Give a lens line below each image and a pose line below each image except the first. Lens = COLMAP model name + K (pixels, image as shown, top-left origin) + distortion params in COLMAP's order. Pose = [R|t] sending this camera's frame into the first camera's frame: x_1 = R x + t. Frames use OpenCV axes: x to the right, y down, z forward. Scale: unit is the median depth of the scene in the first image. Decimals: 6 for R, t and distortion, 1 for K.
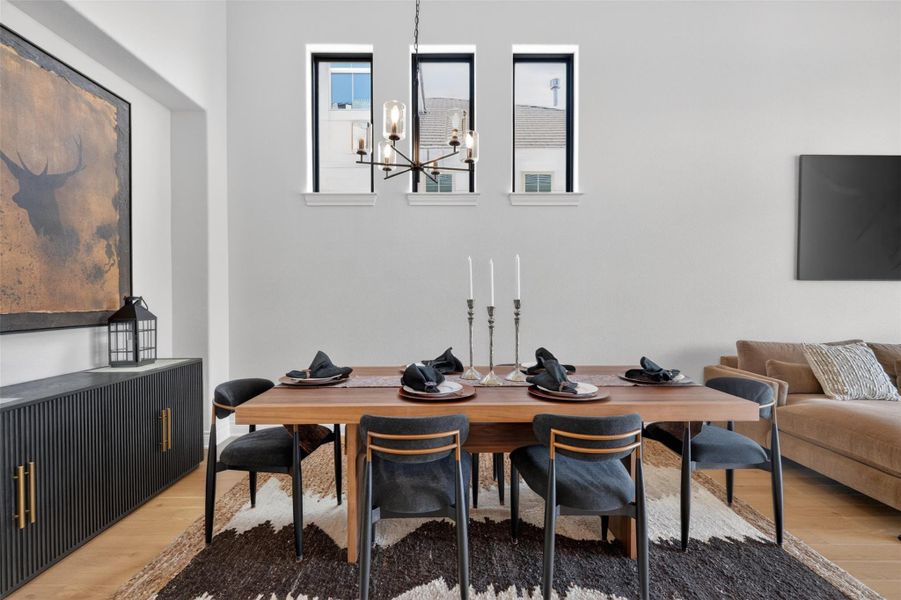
lens RADIAL K [[409.9, 0, 450.5], [0, 409.9, 300.0], [0, 0, 1]] dist [0.002349, 0.000294]
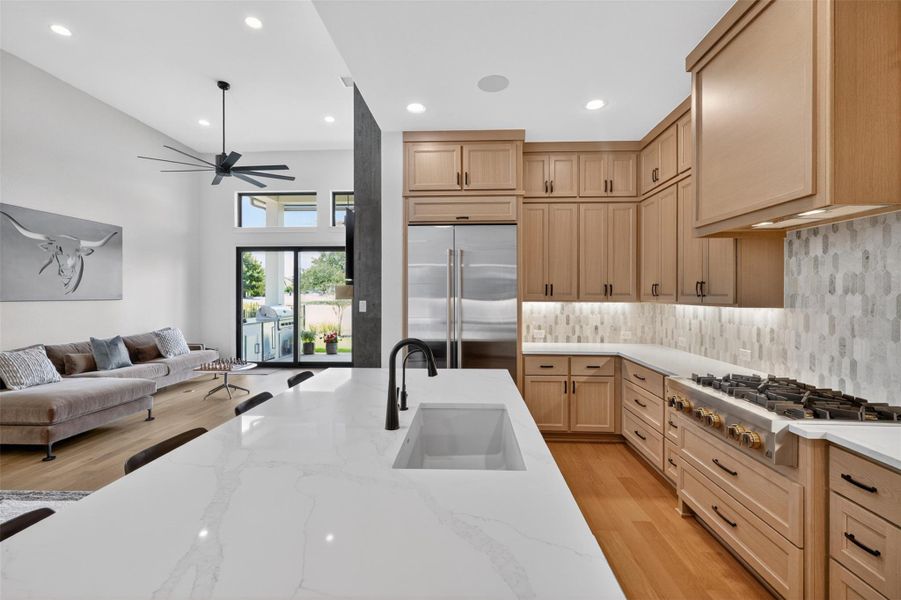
lens RADIAL K [[395.1, 0, 448.6], [0, 395.1, 292.0], [0, 0, 1]] dist [-0.000574, 0.000180]
pose [[0.056689, 0.005434, 0.998377, -0.373715], [0.008555, 0.999946, -0.005928, -0.081957], [-0.998355, 0.008877, 0.056639, -0.634574]]
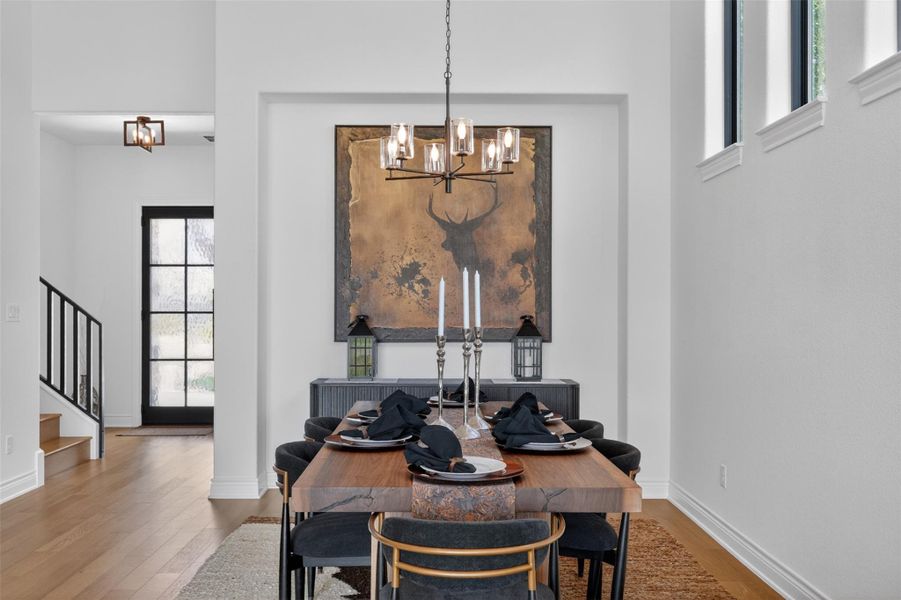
lens RADIAL K [[820.8, 0, 450.5], [0, 820.8, 300.0], [0, 0, 1]] dist [0.009470, -0.000132]
pose [[0.005067, -0.004088, -0.999979, 1.381248], [-0.008731, 0.999953, -0.004132, -0.039691], [0.999949, 0.008752, 0.005031, 0.812740]]
